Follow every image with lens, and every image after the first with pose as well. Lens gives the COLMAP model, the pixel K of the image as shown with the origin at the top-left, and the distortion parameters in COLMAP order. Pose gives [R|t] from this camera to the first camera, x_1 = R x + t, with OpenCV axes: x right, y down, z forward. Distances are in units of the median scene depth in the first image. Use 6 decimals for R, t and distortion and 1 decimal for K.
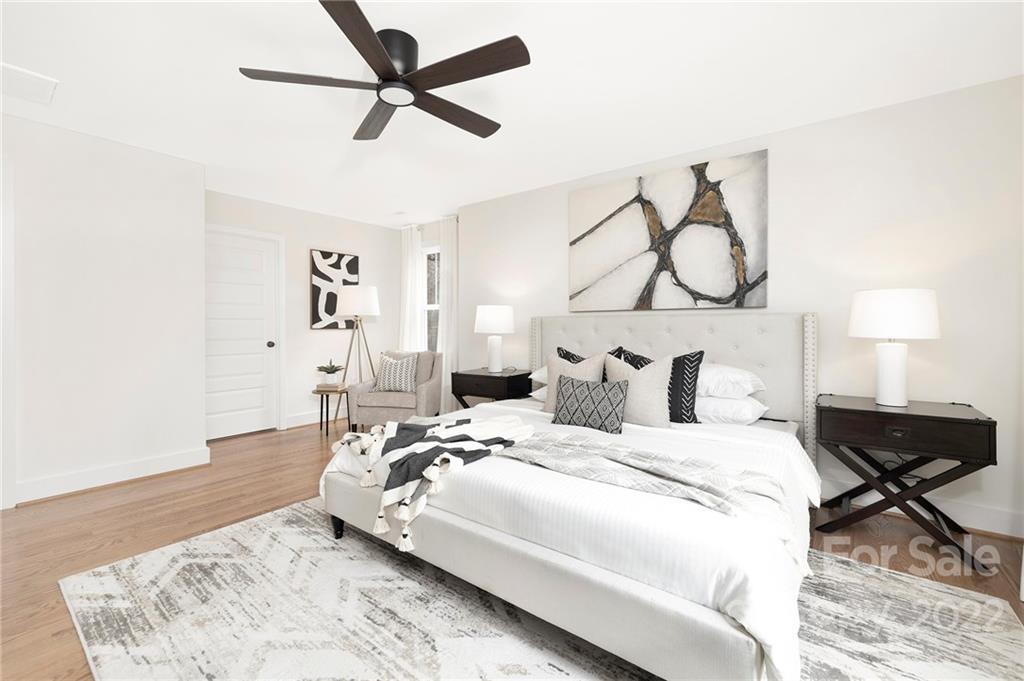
lens RADIAL K [[435.7, 0, 515.3], [0, 435.7, 333.0], [0, 0, 1]] dist [-0.000751, -0.000330]
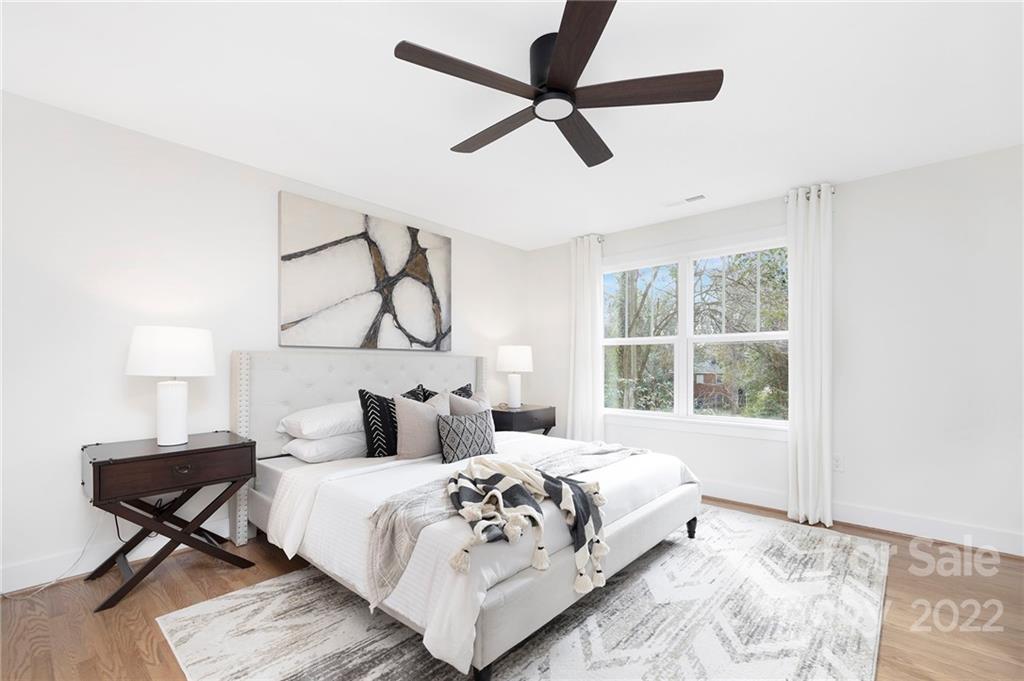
lens RADIAL K [[435.7, 0, 557.1], [0, 435.7, 365.6], [0, 0, 1]] dist [-0.000751, -0.000330]
pose [[0.016865, 0.001053, 0.999857, -0.732786], [0.015065, 0.999886, -0.001308, -0.006399], [-0.999744, 0.015085, 0.016847, 0.579094]]
